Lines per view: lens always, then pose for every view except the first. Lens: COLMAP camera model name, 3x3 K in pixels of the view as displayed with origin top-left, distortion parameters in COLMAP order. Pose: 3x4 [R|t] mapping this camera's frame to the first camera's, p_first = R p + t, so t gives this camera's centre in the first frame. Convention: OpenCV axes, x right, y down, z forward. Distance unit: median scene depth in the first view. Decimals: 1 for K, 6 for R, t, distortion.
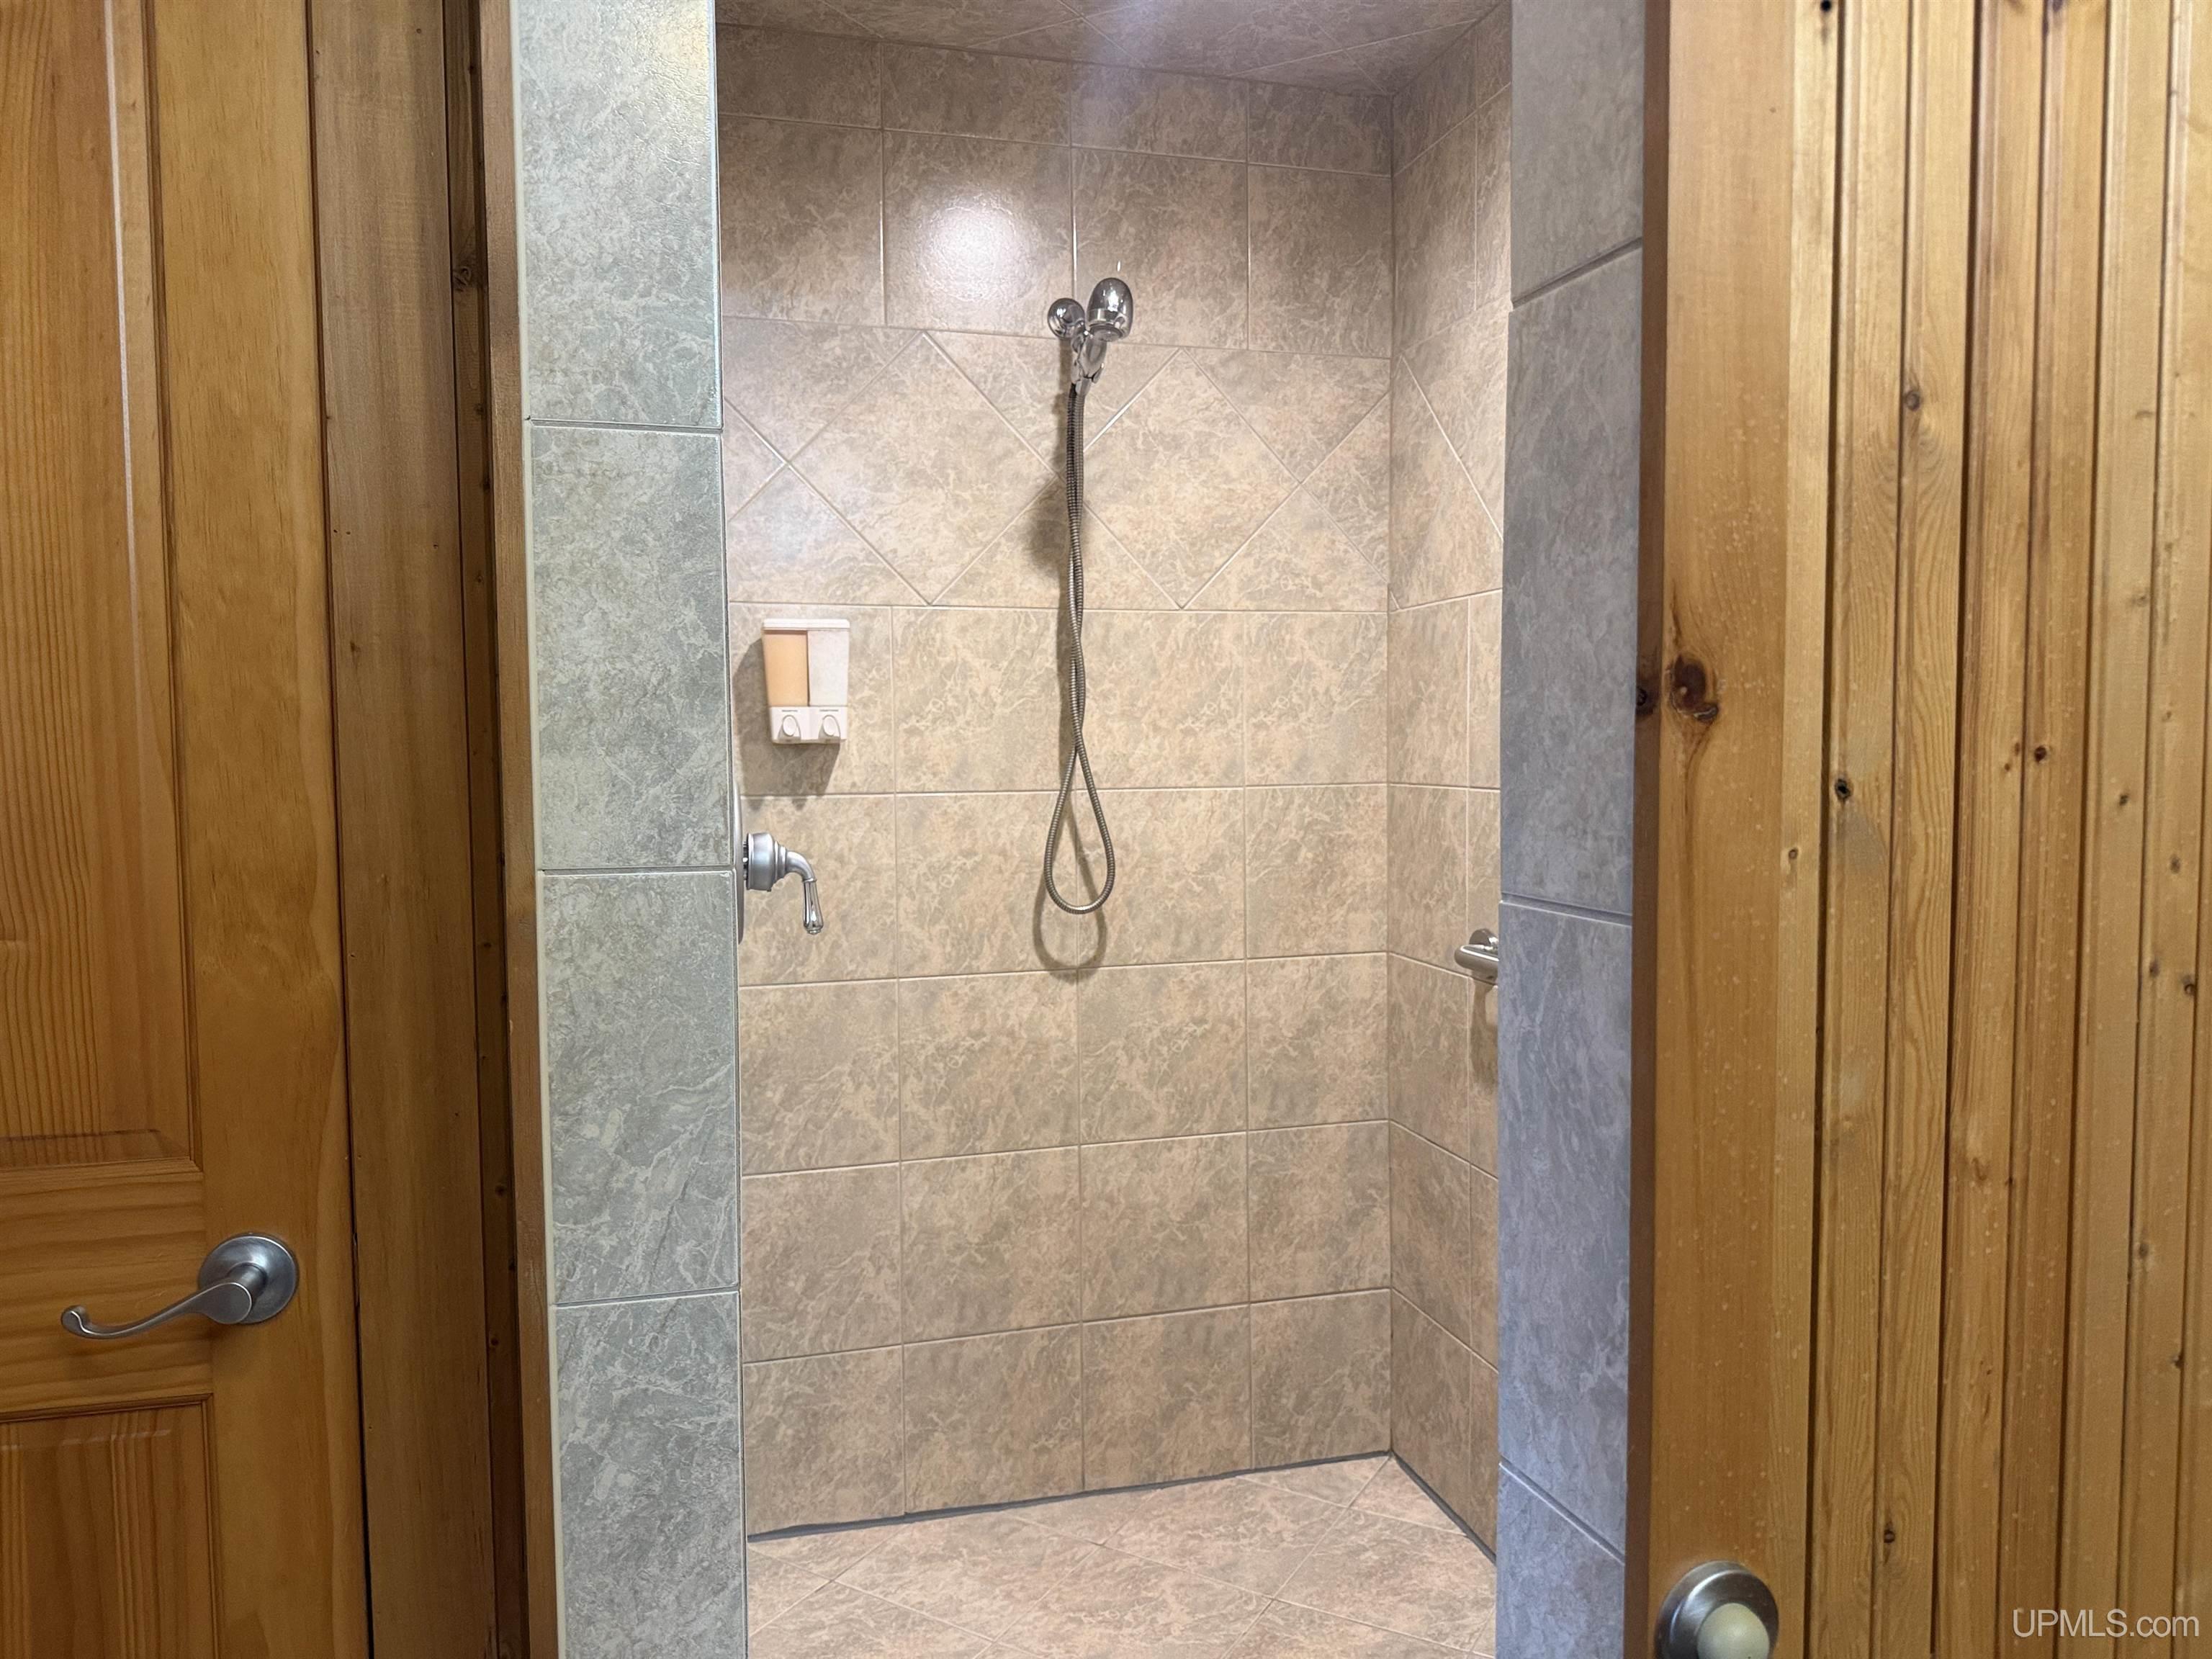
lens RADIAL K [[1561.1, 0, 1127.5], [0, 1561.1, 830.7], [0, 0, 1]] dist [0.051274, -0.084580]
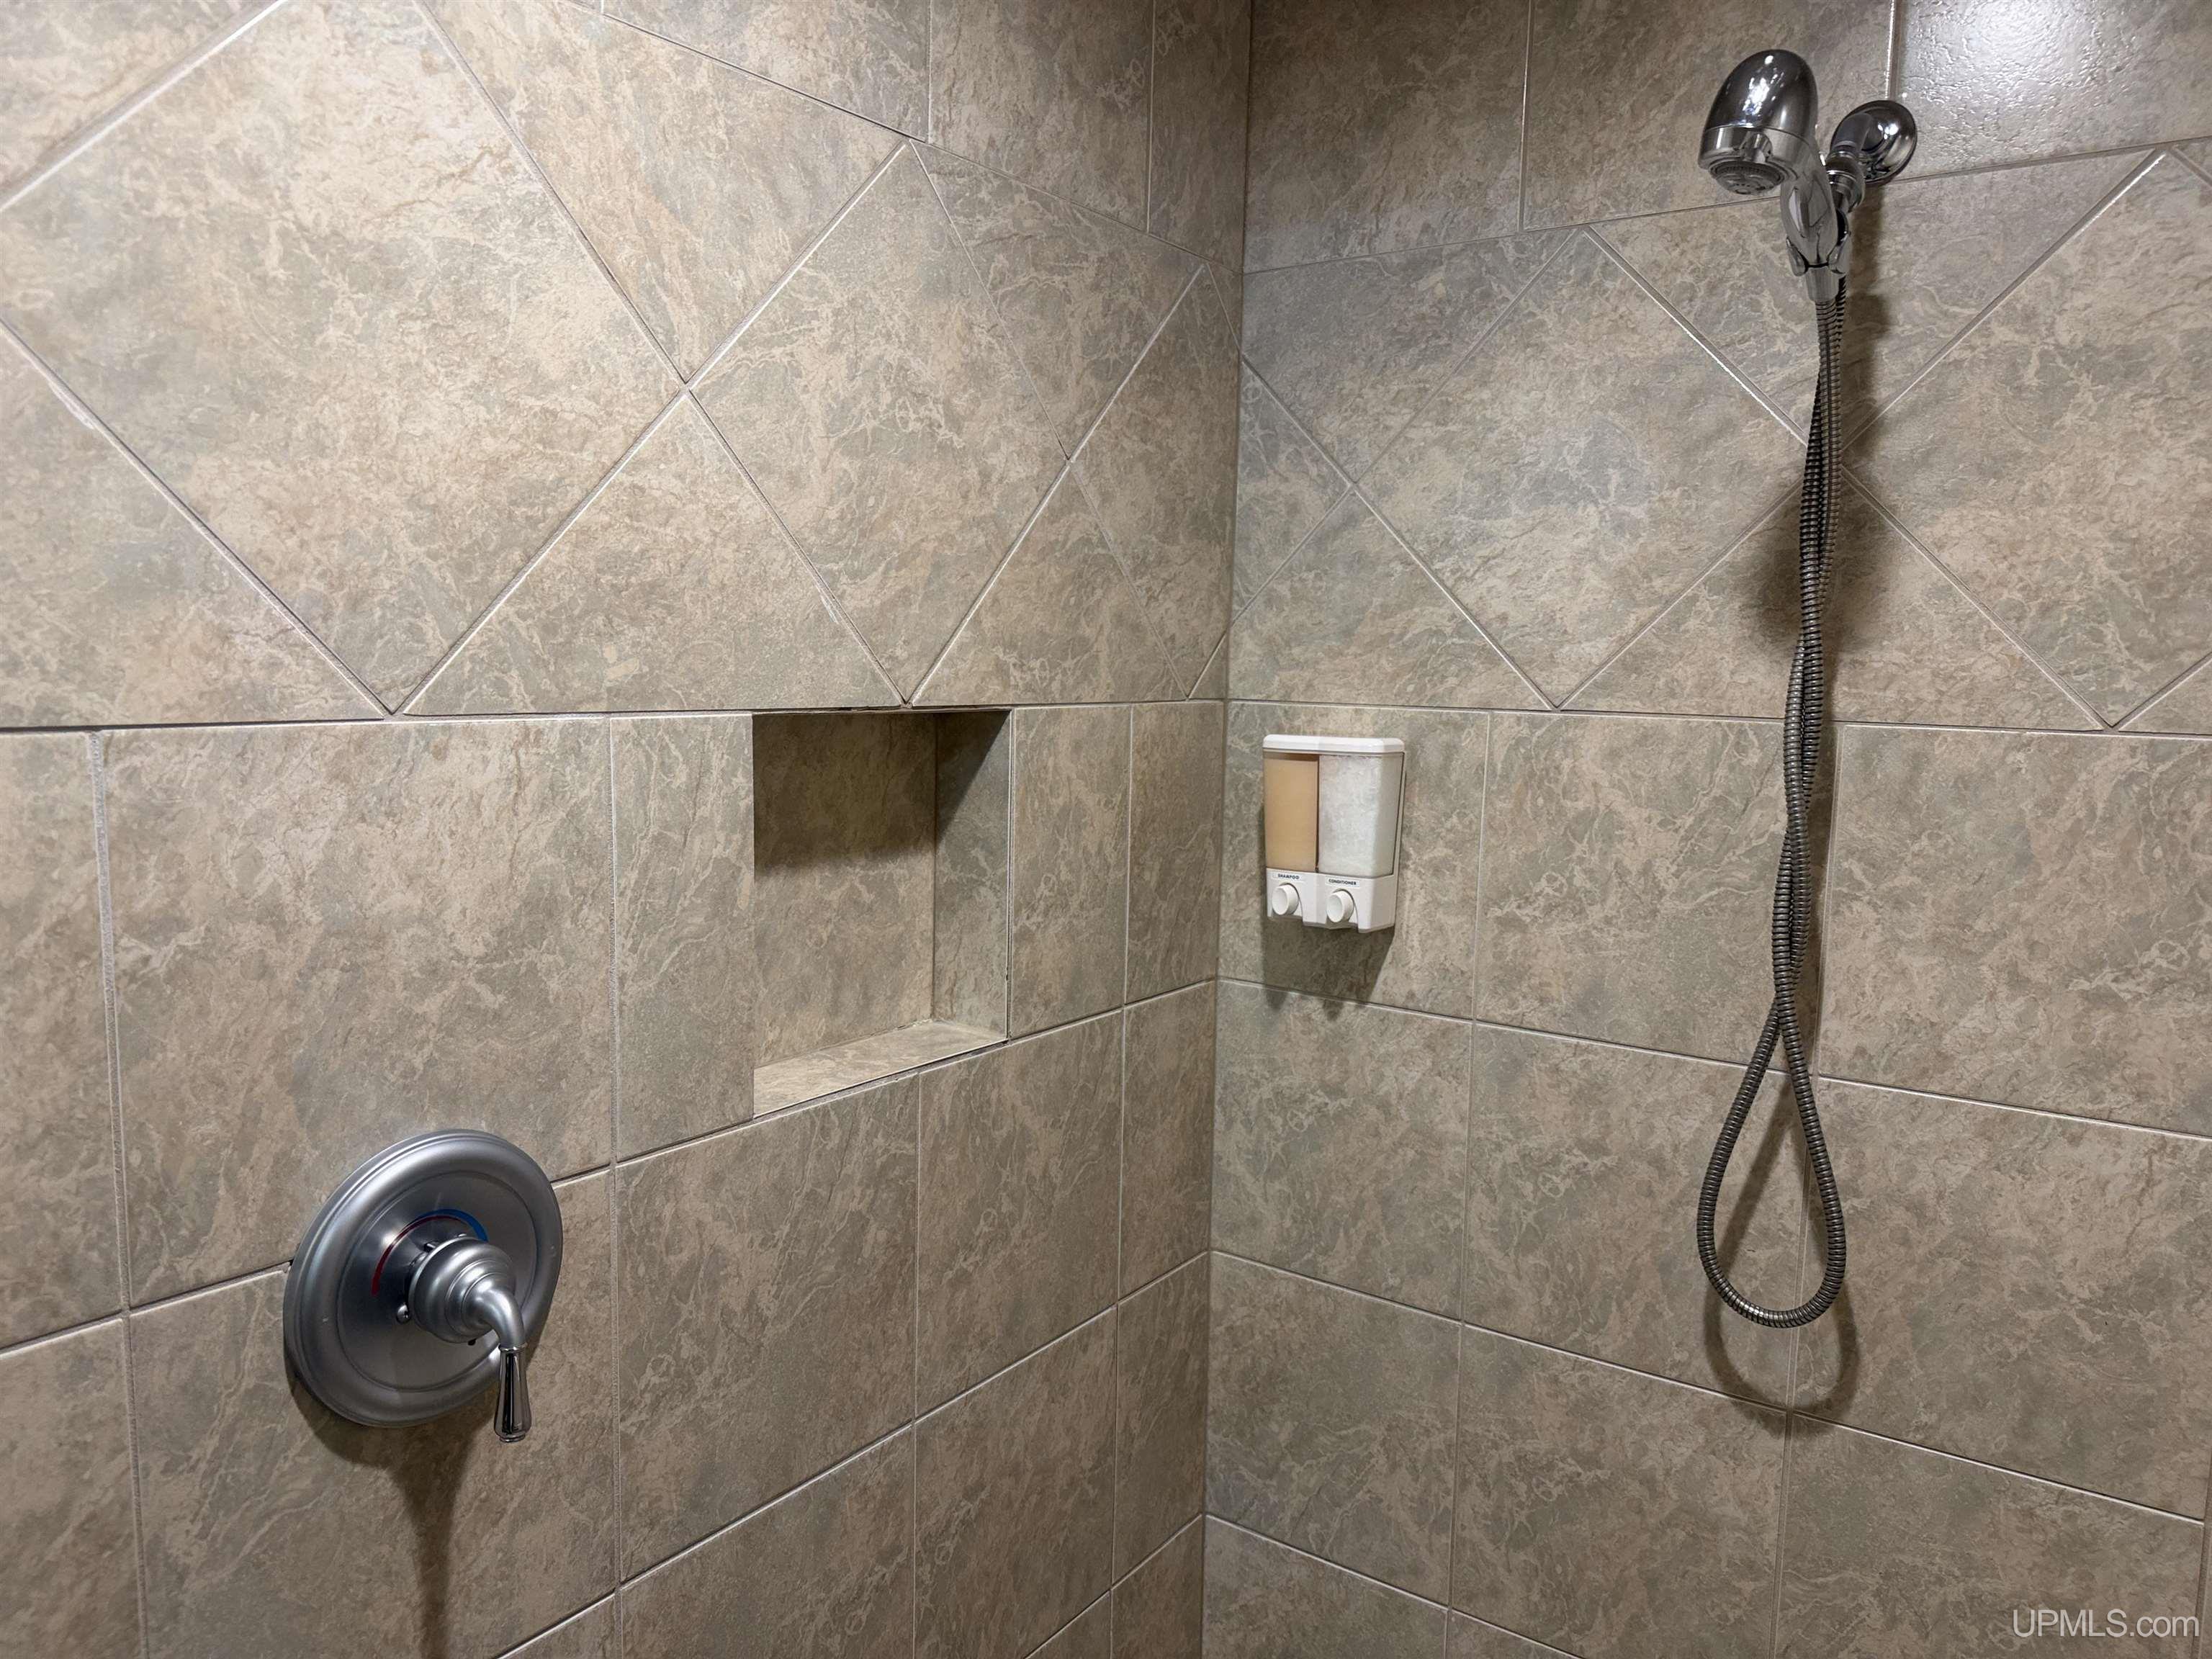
lens RADIAL K [[1561.1, 0, 1114.9], [0, 1561.1, 830.7], [0, 0, 1]] dist [0.051274, -0.084580]
pose [[0.609673, 0.108803, -0.785150, 0.228652], [-0.077549, 0.993970, 0.077523, -0.131378], [0.788850, 0.013624, 0.614435, 0.515772]]
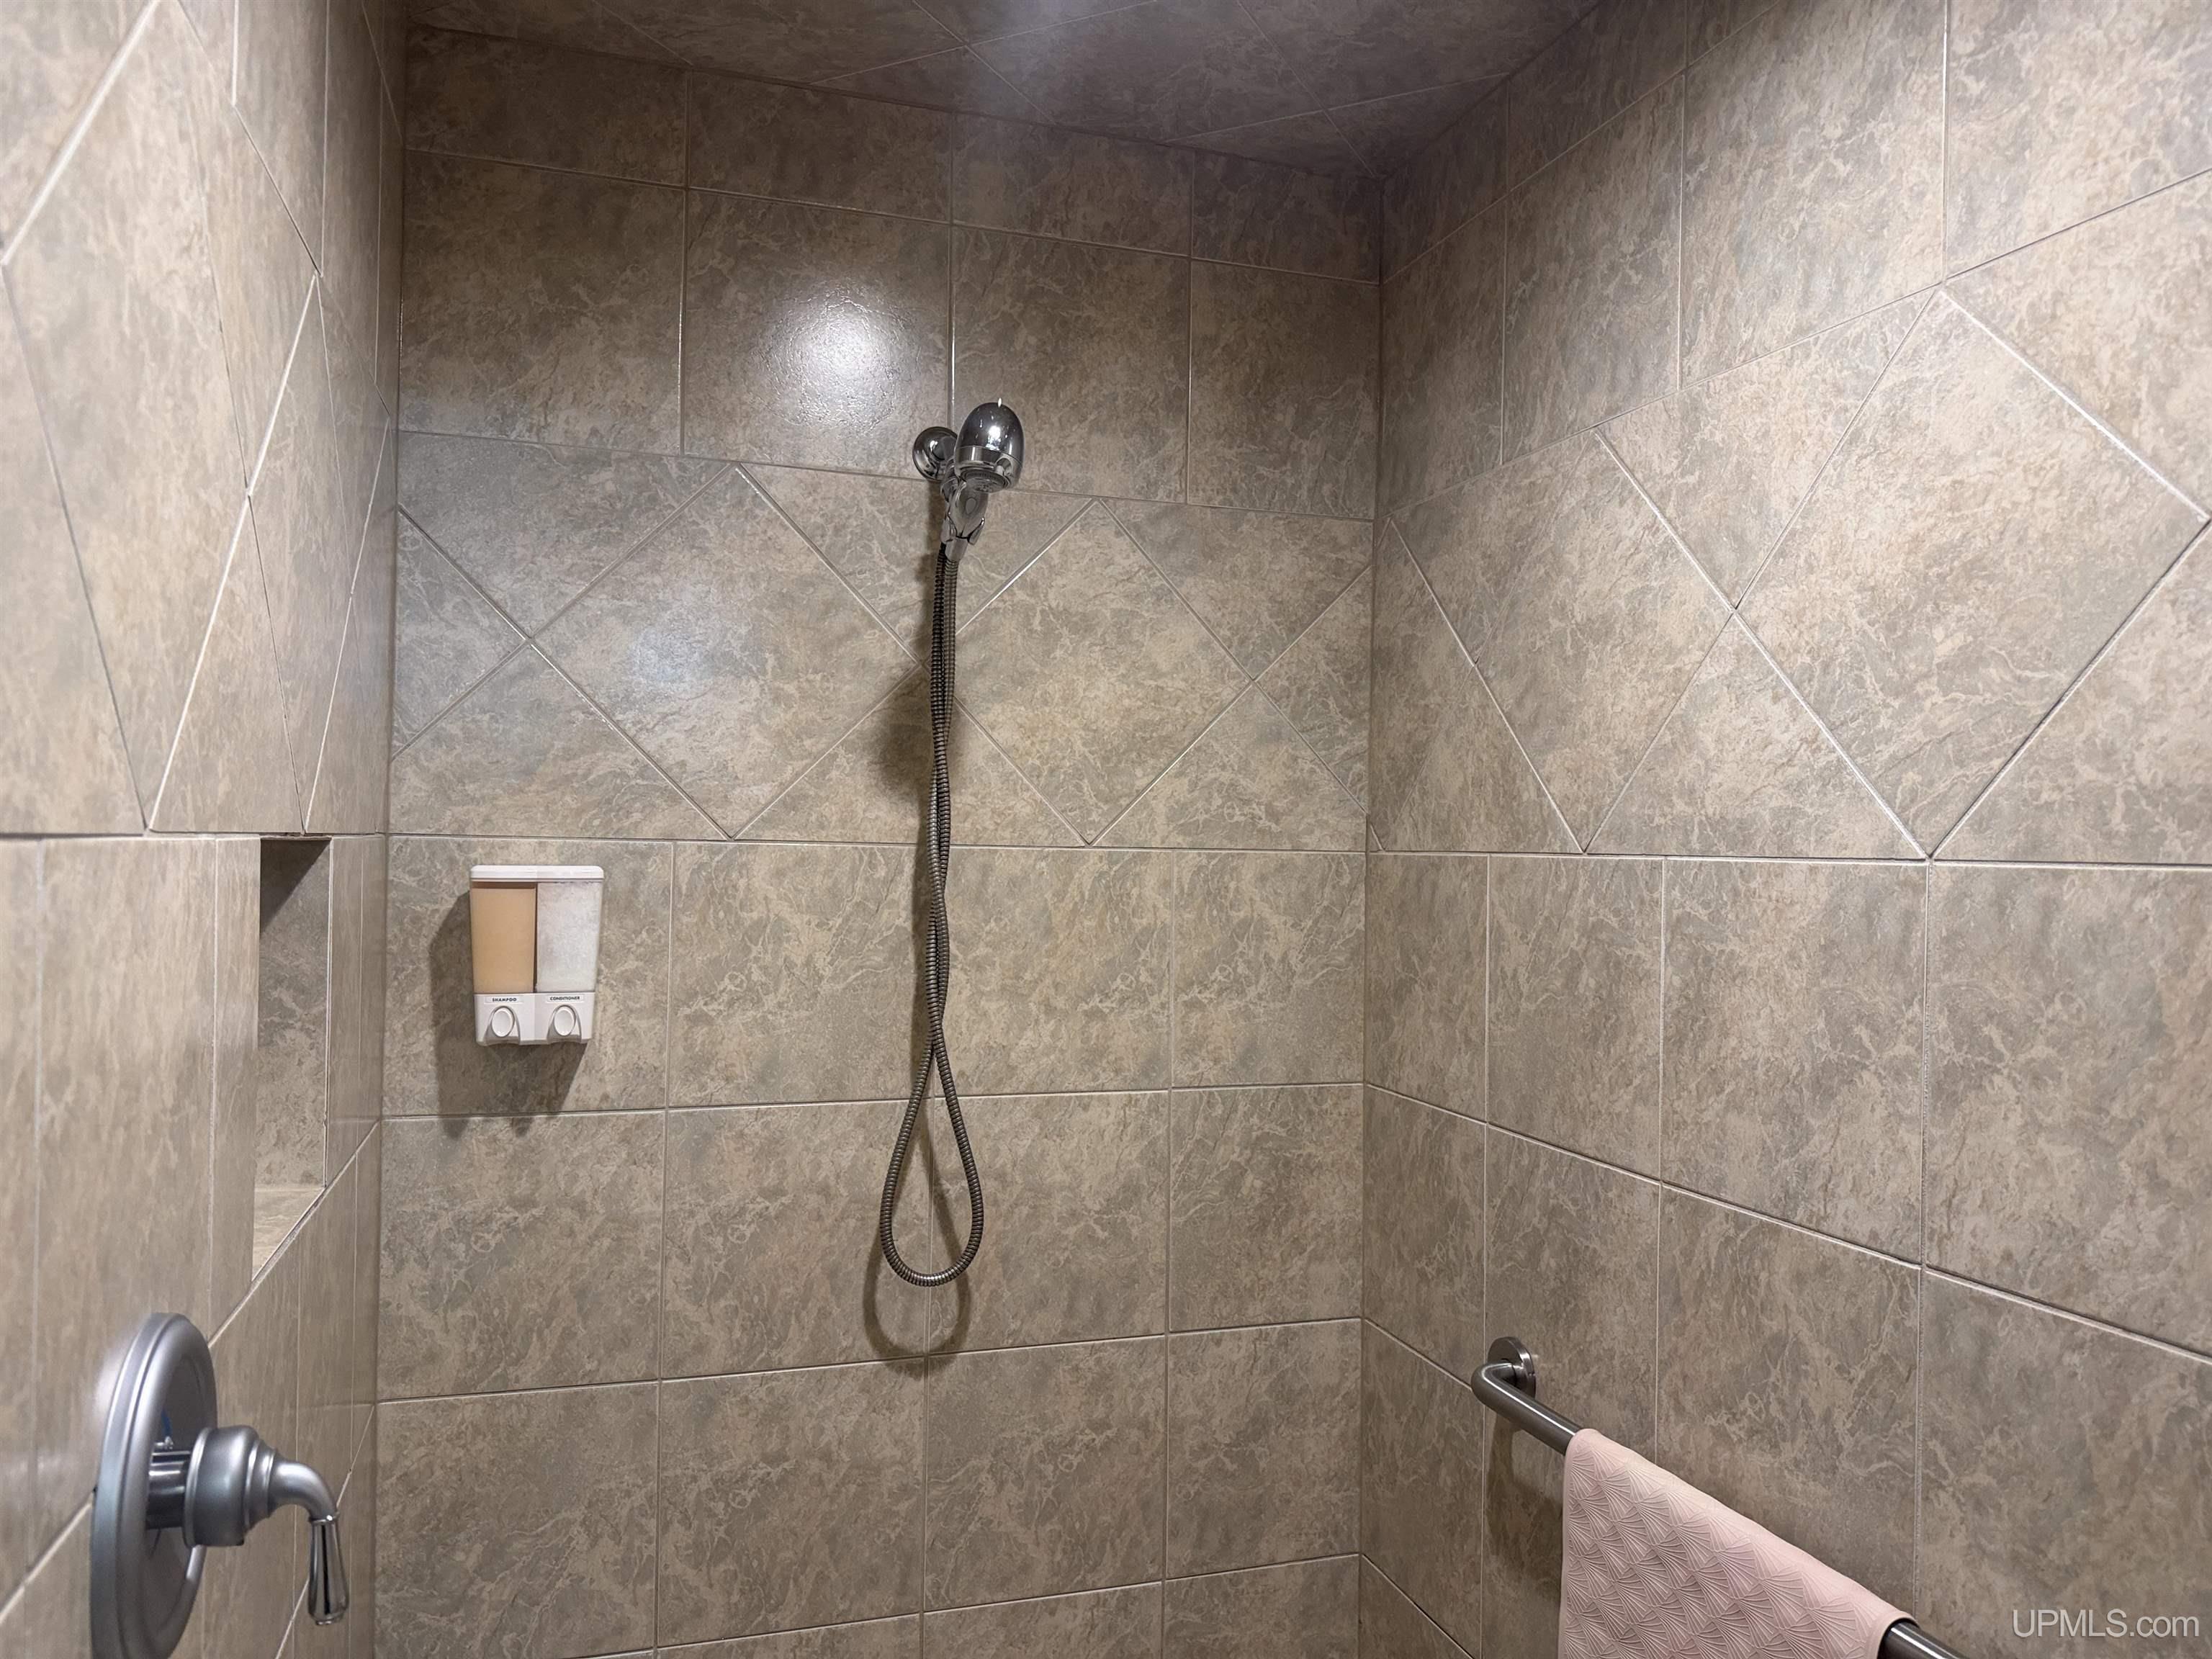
lens RADIAL K [[1561.1, 0, 1122.0], [0, 1561.1, 823.6], [0, 0, 1]] dist [0.051274, -0.084580]
pose [[0.998781, 0.026871, 0.041415, 0.020484], [-0.023383, 0.996315, -0.082526, -0.096536], [-0.043480, 0.081457, 0.995728, 0.283997]]
